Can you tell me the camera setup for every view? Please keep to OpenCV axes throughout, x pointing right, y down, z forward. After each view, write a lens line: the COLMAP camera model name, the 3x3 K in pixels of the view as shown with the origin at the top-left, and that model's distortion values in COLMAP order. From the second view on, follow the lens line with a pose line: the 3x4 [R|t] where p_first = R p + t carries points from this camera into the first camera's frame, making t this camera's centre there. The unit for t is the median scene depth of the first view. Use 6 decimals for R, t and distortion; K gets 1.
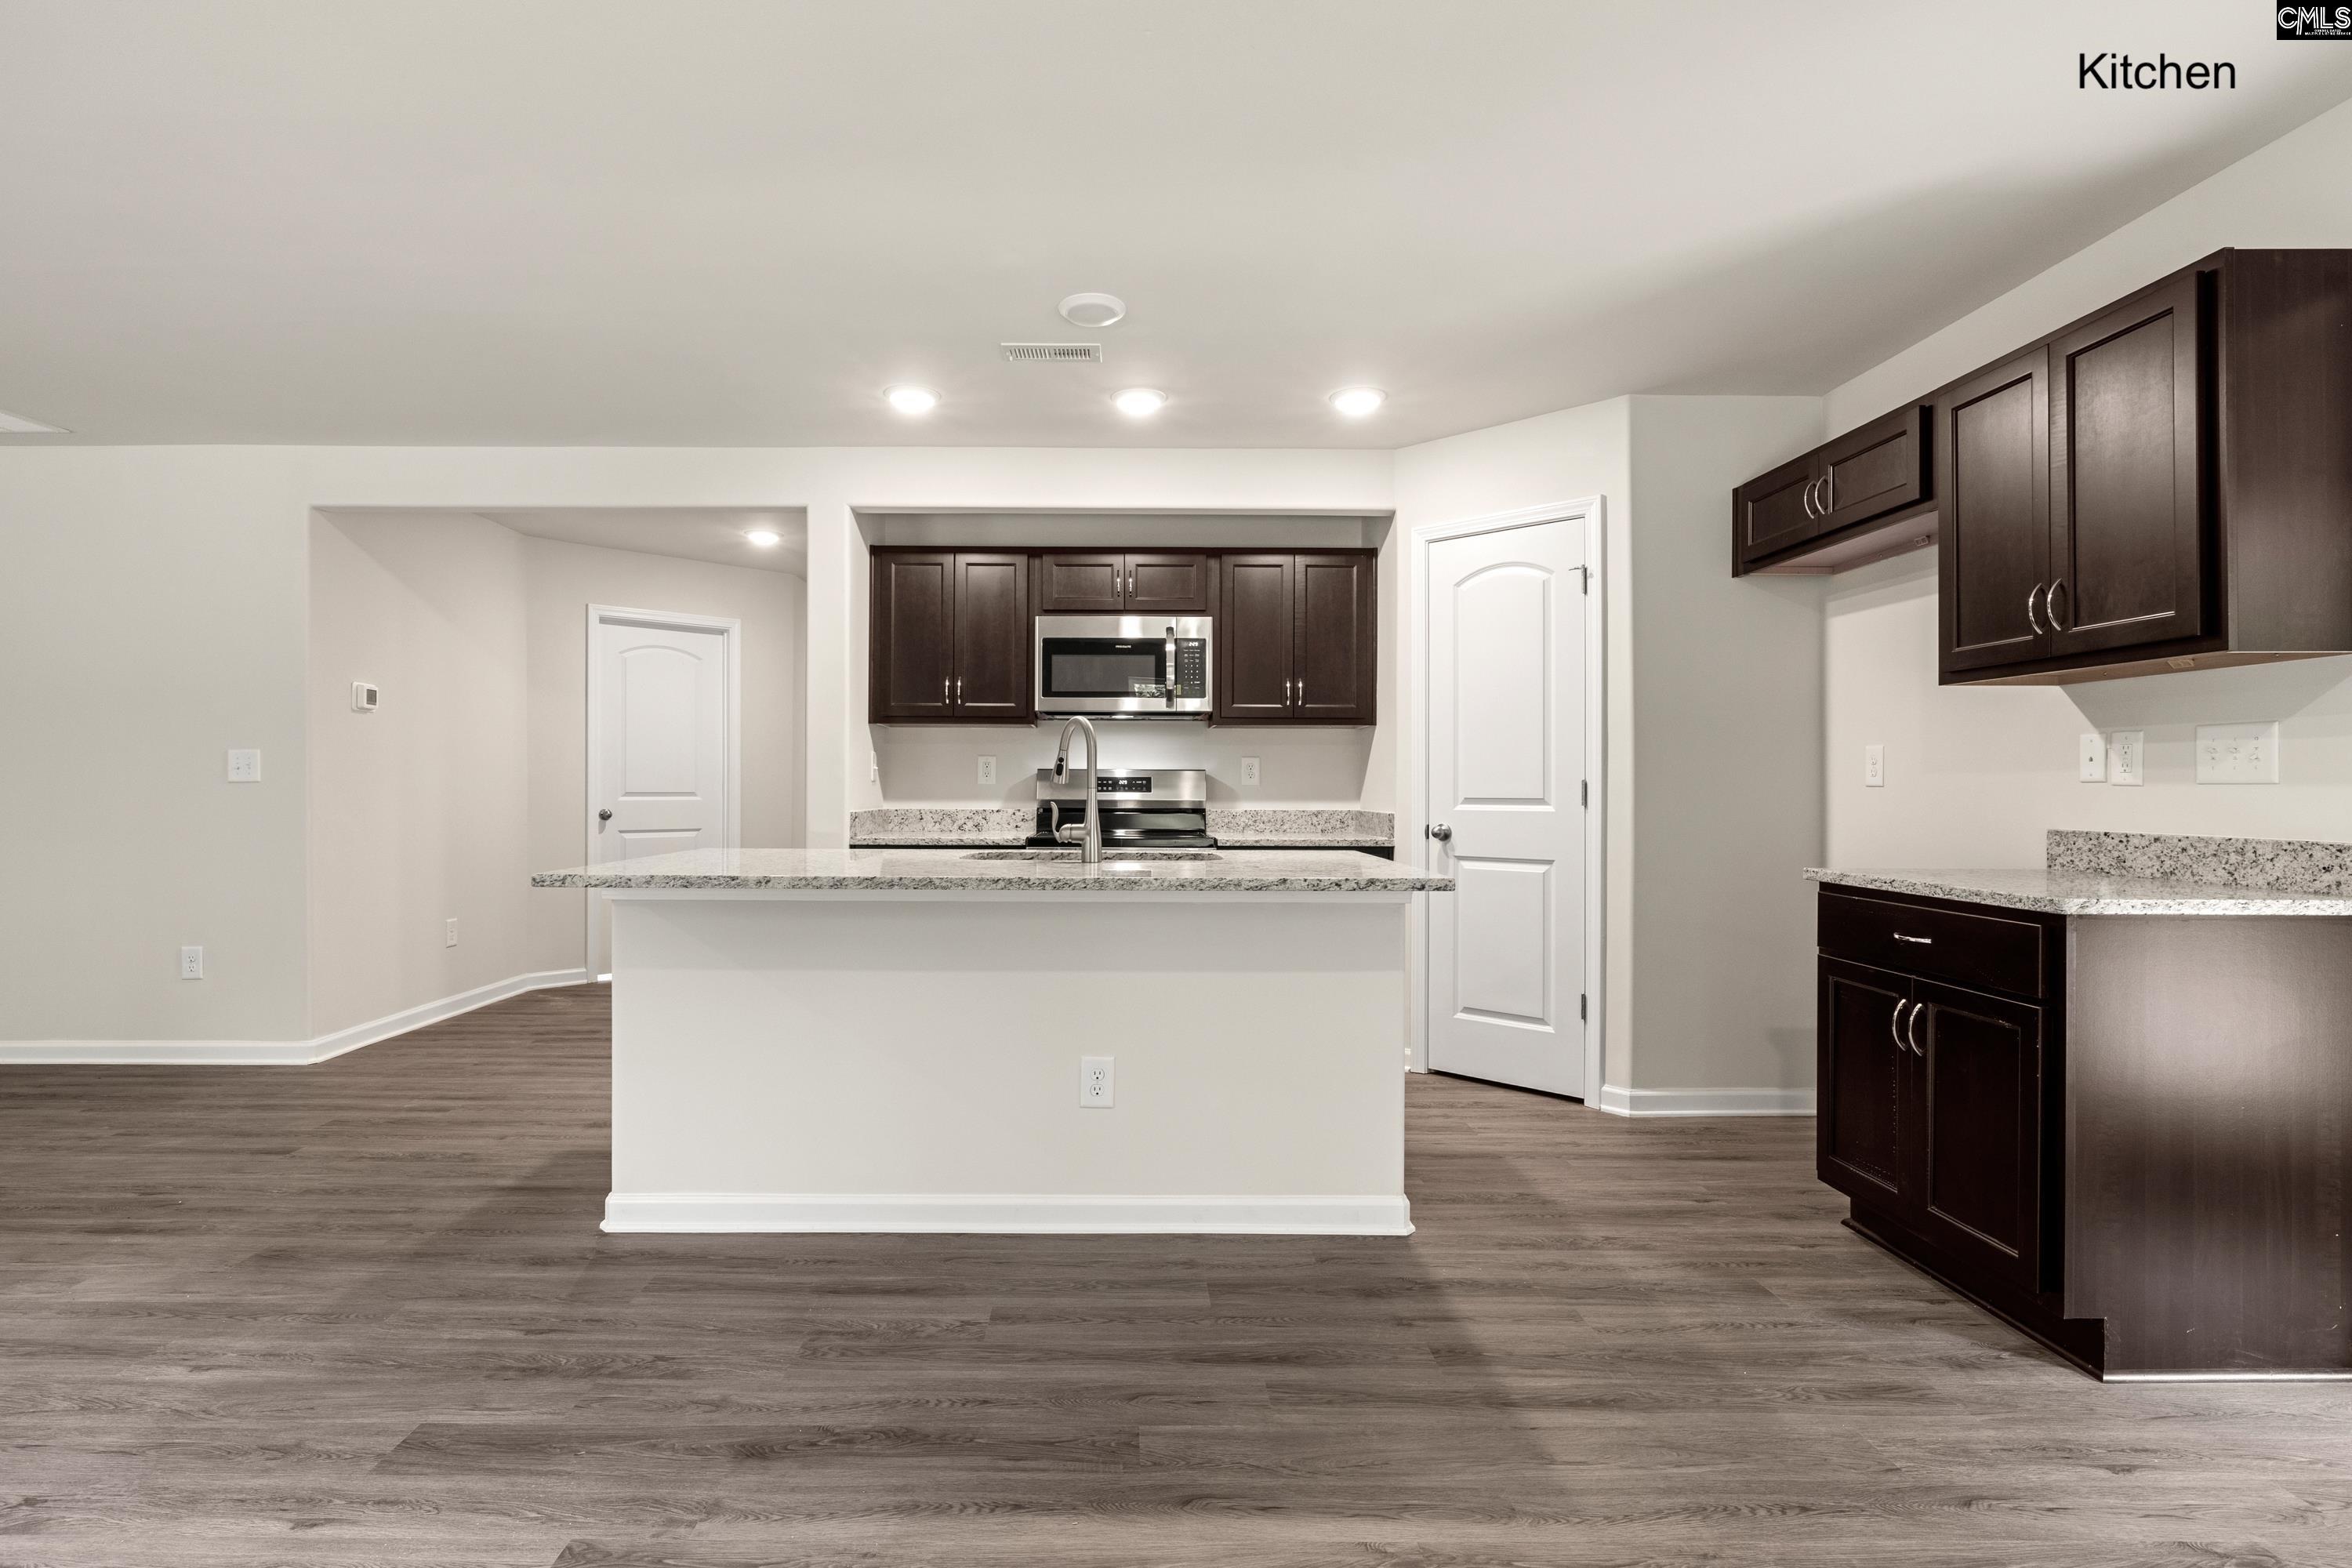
lens RADIAL K [[1125.3, 0, 1167.8], [0, 1125.3, 788.0], [0, 0, 1]] dist [0.000568, 0.000035]
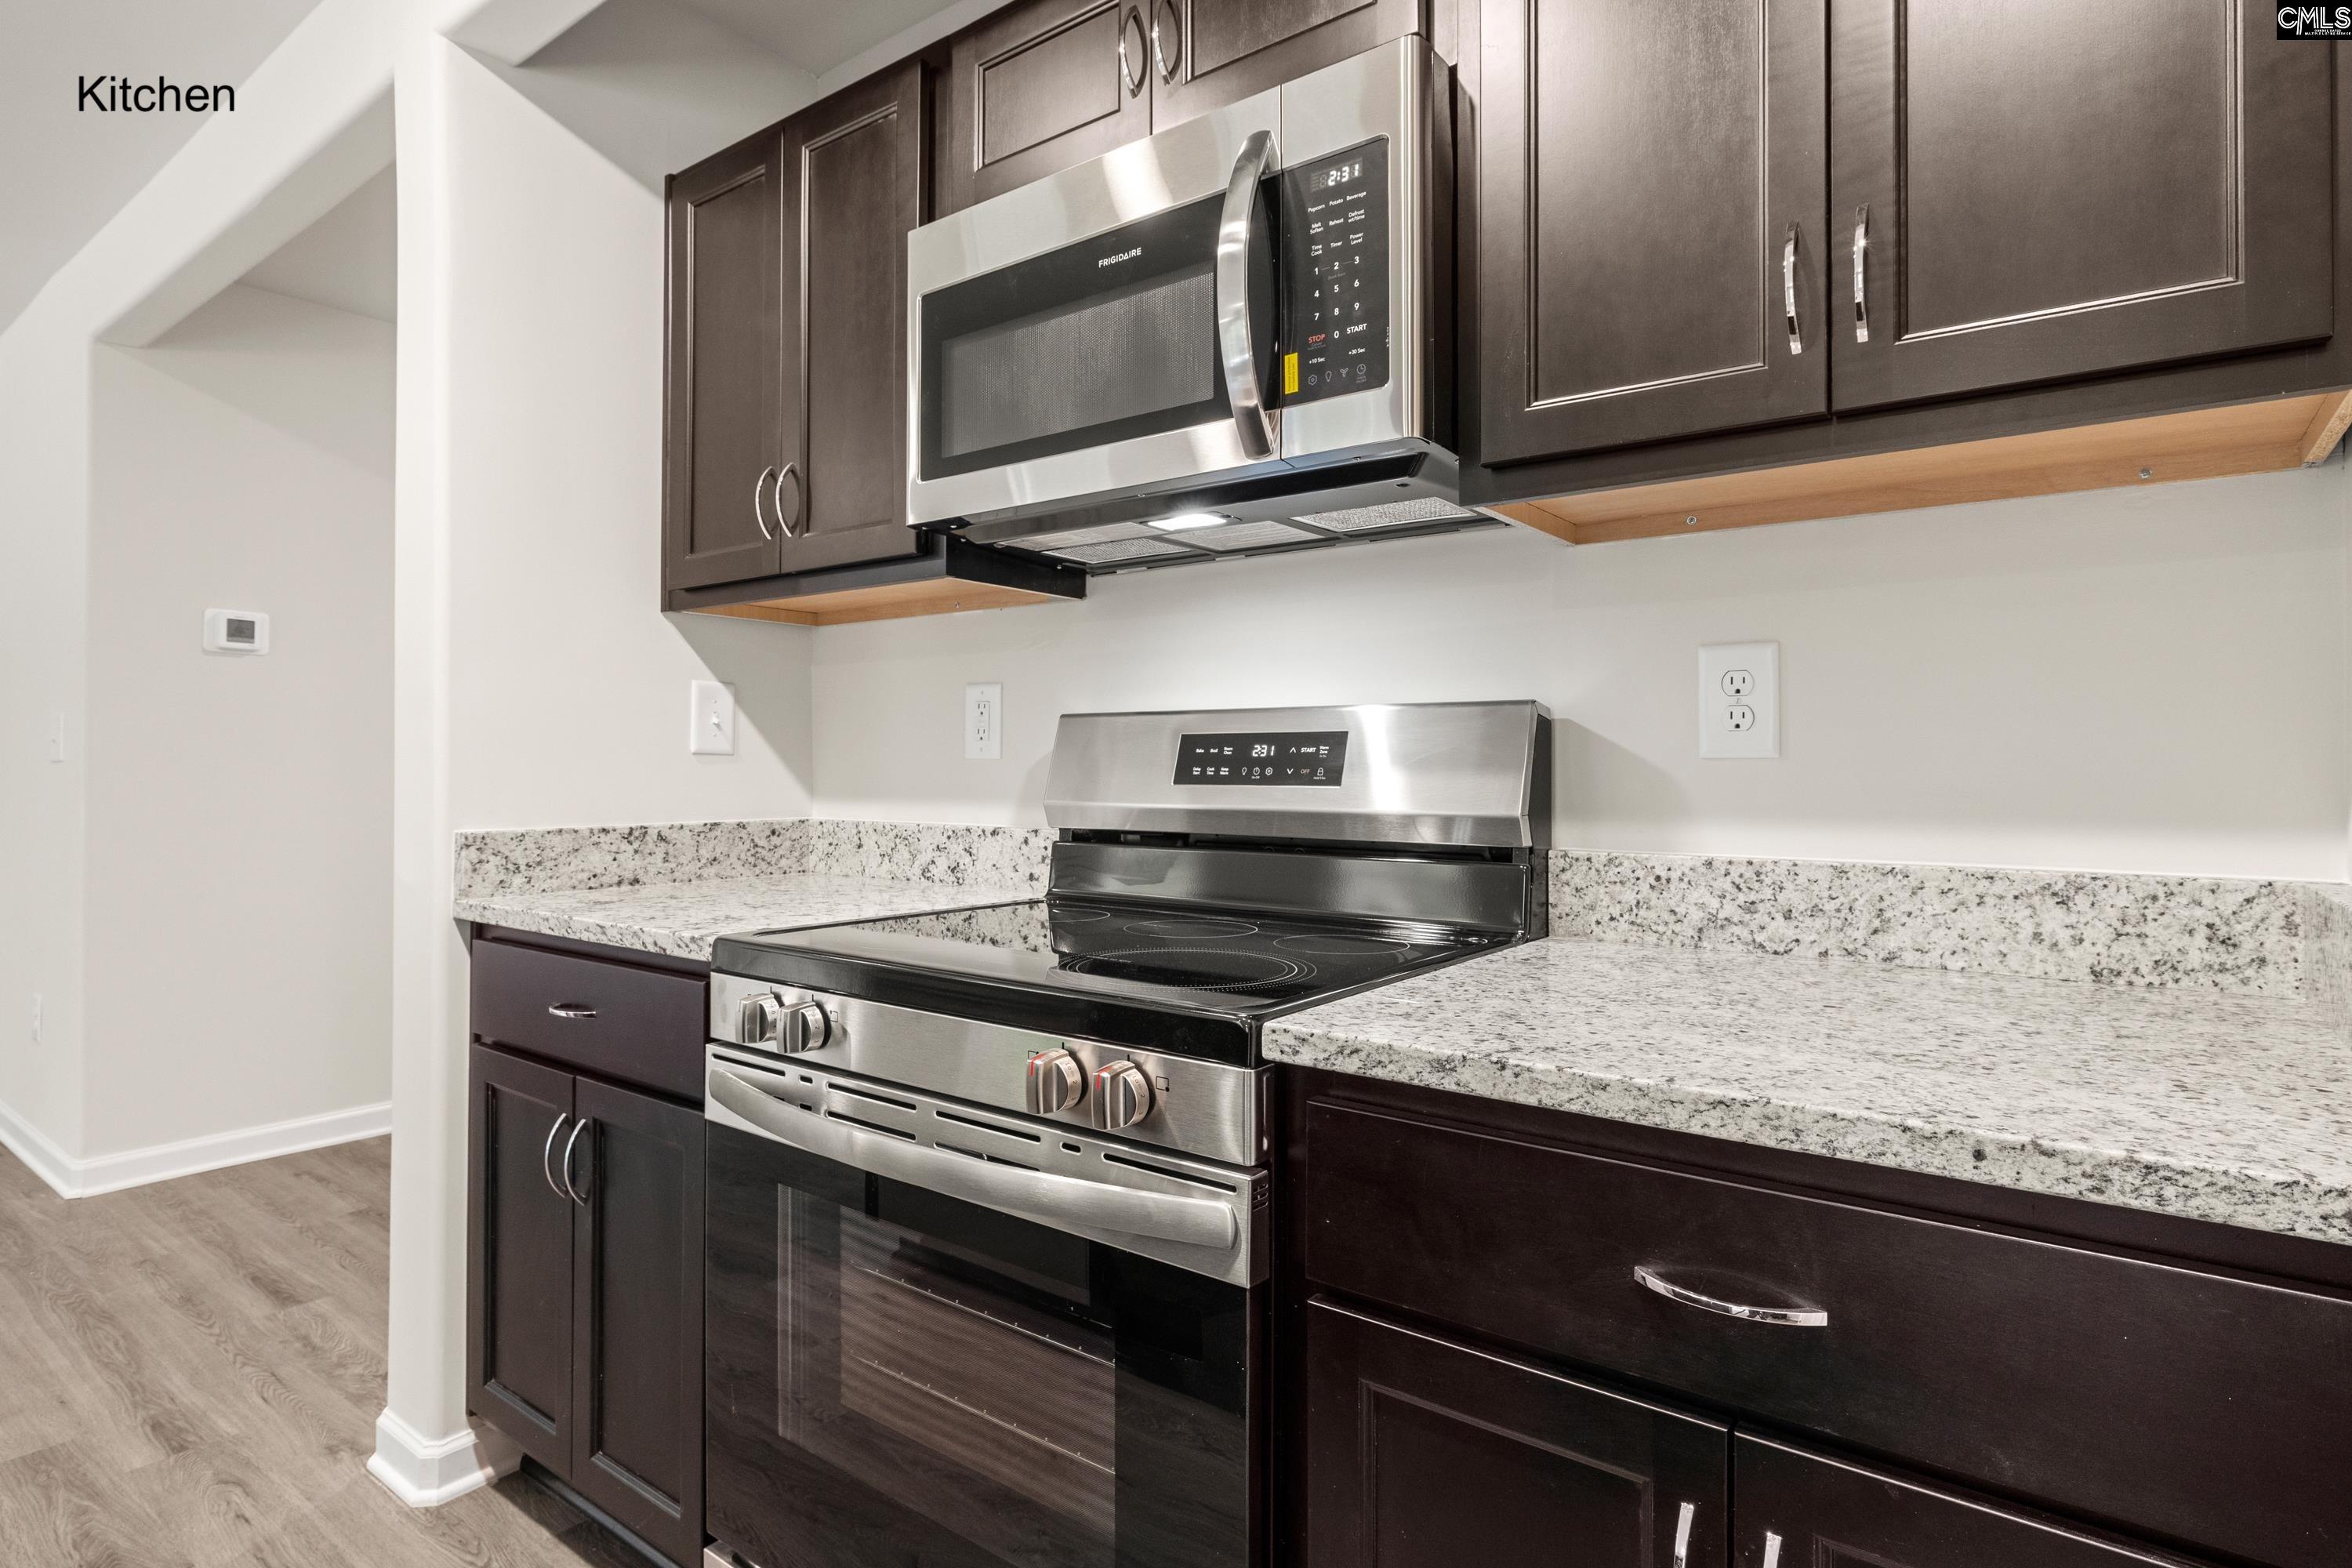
lens RADIAL K [[1255.6, 0, 1170.2], [0, 1255.6, 767.0], [0, 0, 1]] dist [-0.003137, -0.000468]
pose [[0.773625, -0.001643, -0.633642, 0.157245], [0.003313, 0.999993, 0.001452, -0.001232], [0.633635, -0.003222, 0.773625, 0.735216]]
